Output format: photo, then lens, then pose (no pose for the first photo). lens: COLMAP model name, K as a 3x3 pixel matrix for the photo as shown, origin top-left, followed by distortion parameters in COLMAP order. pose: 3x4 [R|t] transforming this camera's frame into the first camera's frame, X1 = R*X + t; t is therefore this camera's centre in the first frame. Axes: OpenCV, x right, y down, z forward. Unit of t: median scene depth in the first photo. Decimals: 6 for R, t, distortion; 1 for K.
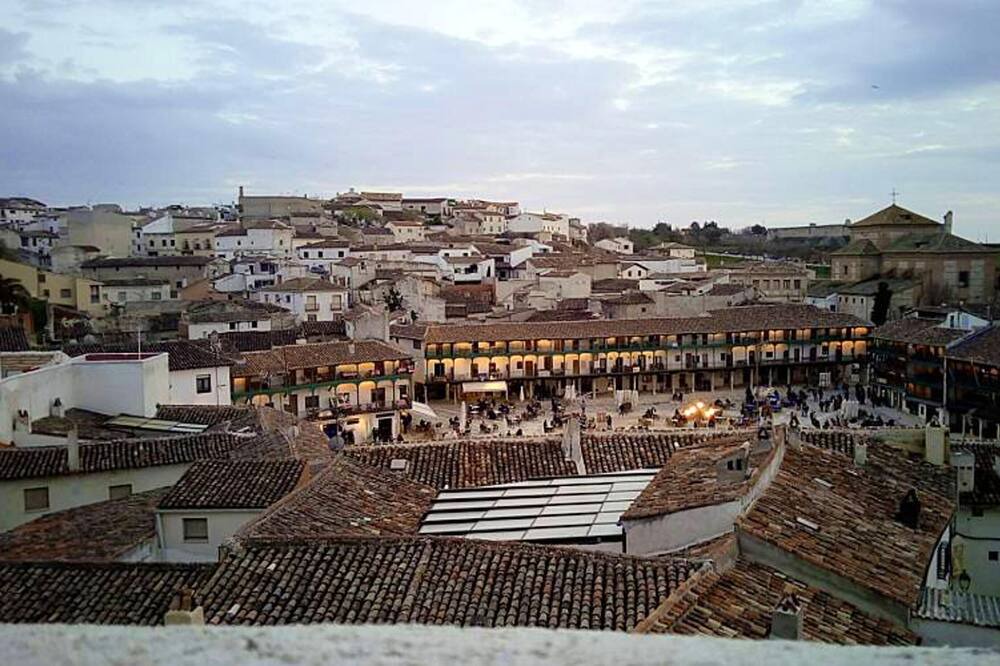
lens RADIAL K [[899.7, 0, 500.0], [0, 899.7, 333.0], [0, 0, 1]] dist [0.094992, -0.166756]
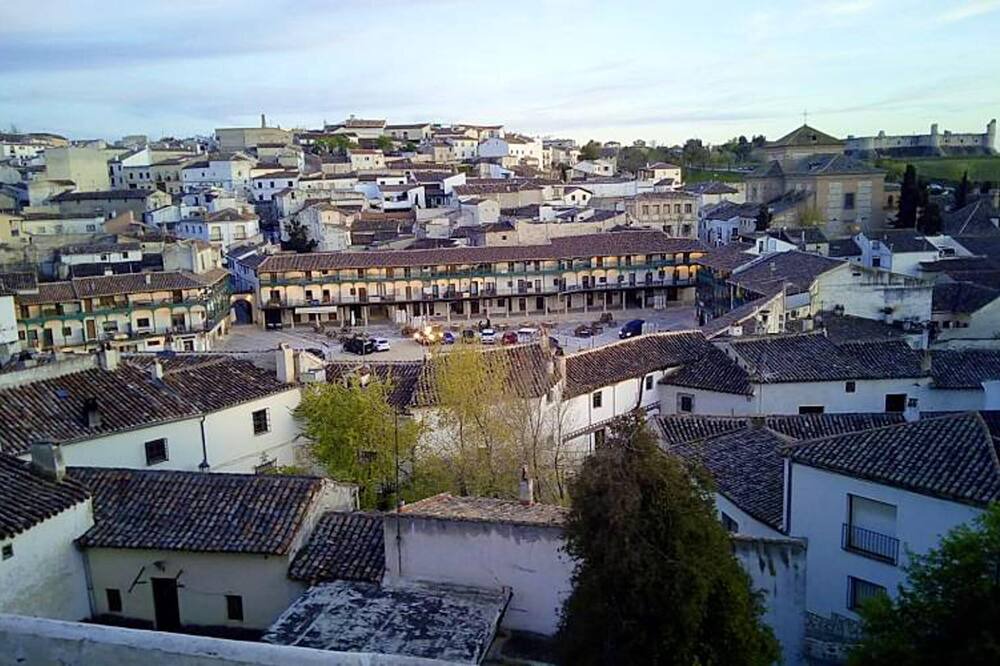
lens RADIAL K [[899.7, 0, 500.0], [0, 899.7, 333.0], [0, 0, 1]] dist [0.094992, -0.166756]
pose [[0.993756, -0.000707, -0.111572, 0.290500], [0.010788, 0.995904, 0.089770, -0.009570], [0.111052, -0.090413, 0.989693, -0.057225]]
